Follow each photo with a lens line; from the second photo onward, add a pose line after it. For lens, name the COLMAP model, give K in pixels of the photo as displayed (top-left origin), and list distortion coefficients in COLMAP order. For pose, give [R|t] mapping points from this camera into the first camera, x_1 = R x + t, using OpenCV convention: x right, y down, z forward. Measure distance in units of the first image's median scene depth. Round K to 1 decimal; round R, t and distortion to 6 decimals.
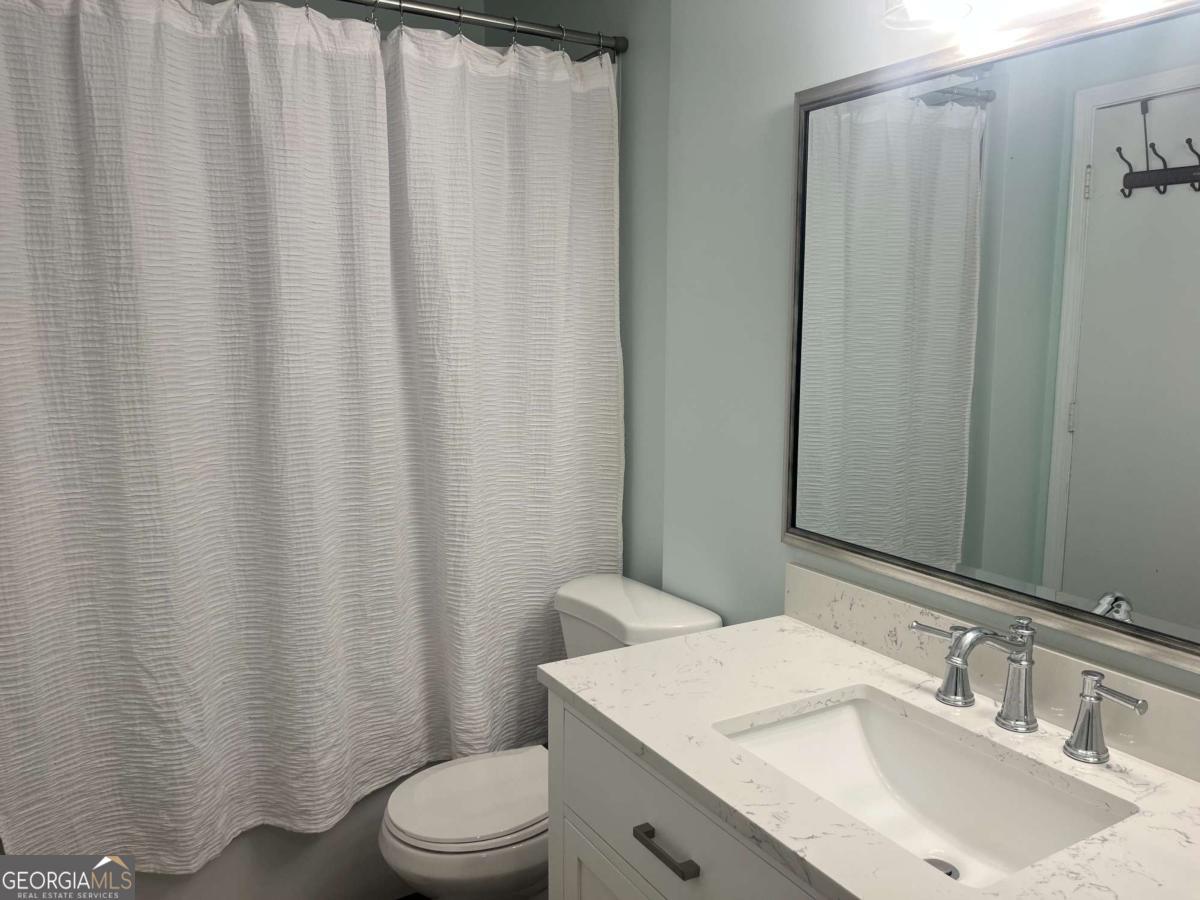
lens RADIAL K [[907.1, 0, 603.6], [0, 907.1, 449.2], [0, 0, 1]] dist [0.062988, -0.100498]
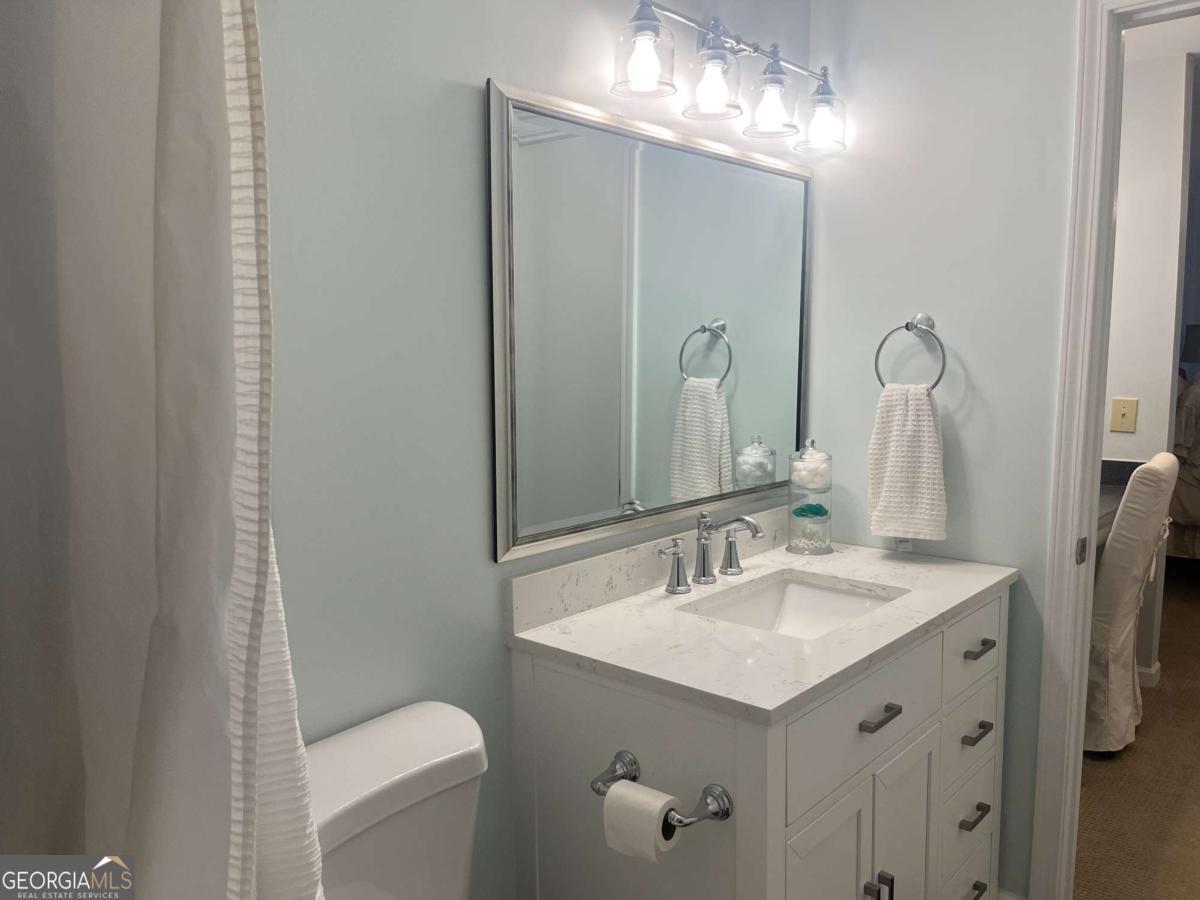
lens RADIAL K [[909.9, 0, 594.2], [0, 909.9, 444.0], [0, 0, 1]] dist [0.003591, -0.001911]
pose [[-0.292792, -0.099393, 0.950996, -0.863479], [0.147084, 0.978064, 0.147506, -0.168369], [-0.944796, 0.183065, -0.271750, 1.422856]]
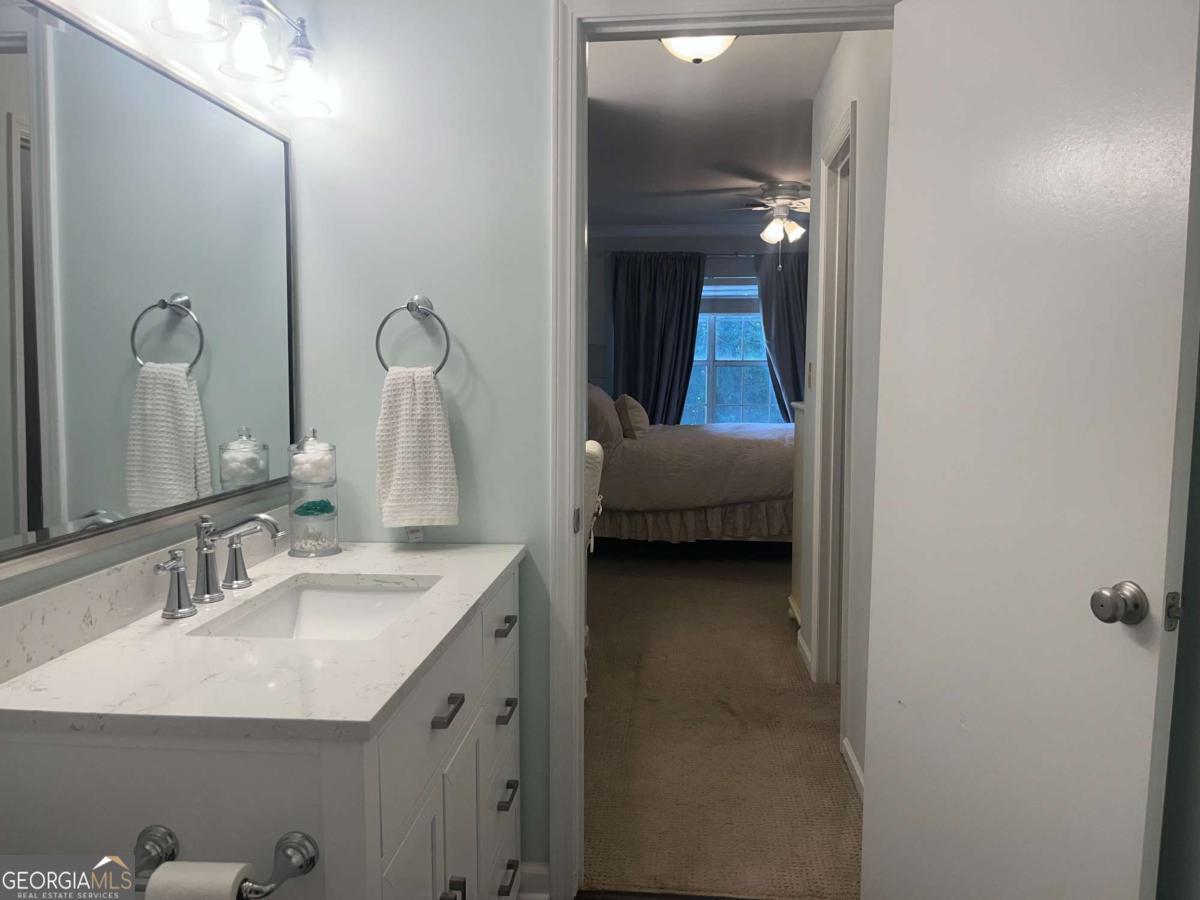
lens RADIAL K [[907.1, 0, 603.6], [0, 907.1, 449.2], [0, 0, 1]] dist [0.062988, -0.100498]
pose [[-0.806944, -0.056121, 0.587956, -0.673933], [0.083851, 0.974507, 0.208100, -0.113877], [-0.584646, 0.217226, -0.781666, 1.492097]]
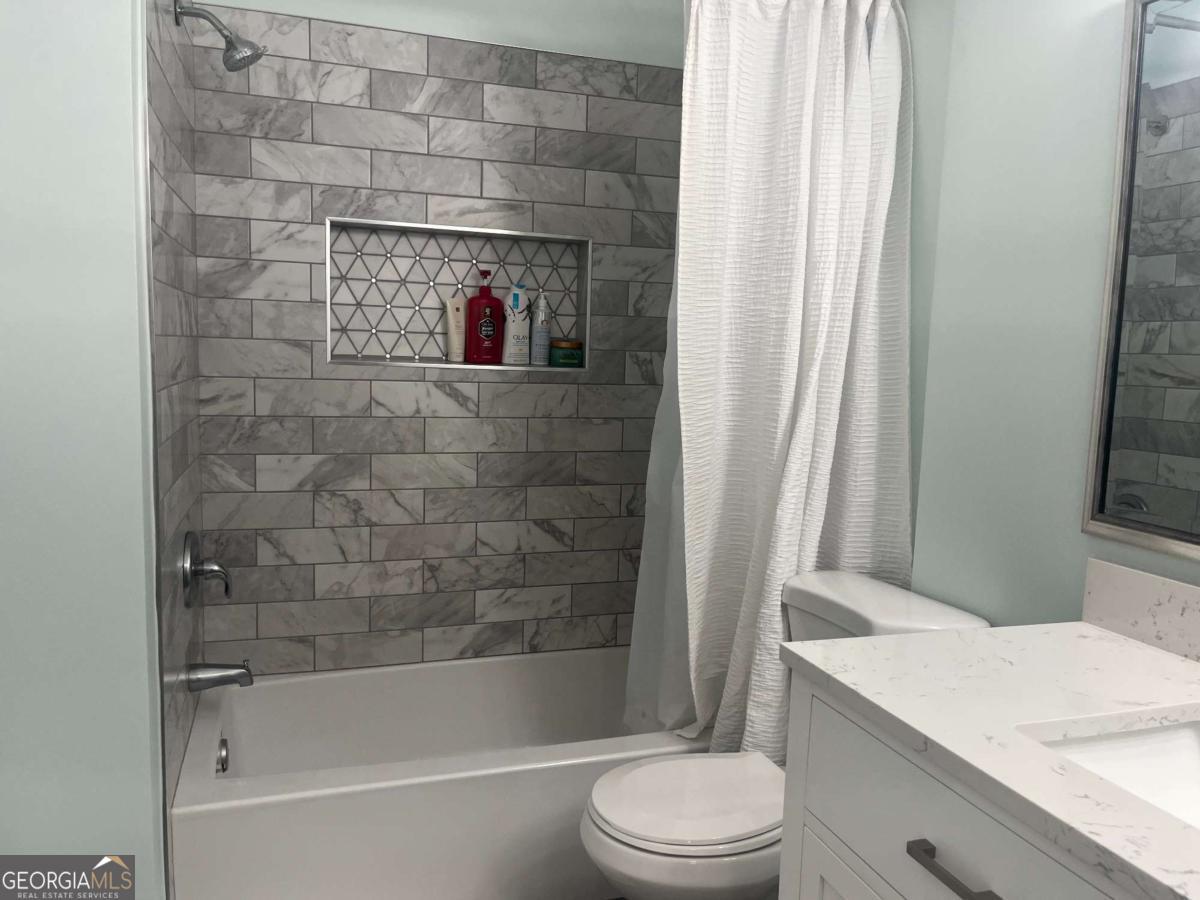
lens RADIAL K [[907.1, 0, 603.6], [0, 907.1, 449.2], [0, 0, 1]] dist [0.062988, -0.100498]
pose [[0.976194, 0.051144, -0.210785, -0.066789], [-0.059317, 0.997706, -0.032633, 0.100352], [0.208633, 0.044359, 0.976988, 0.131518]]
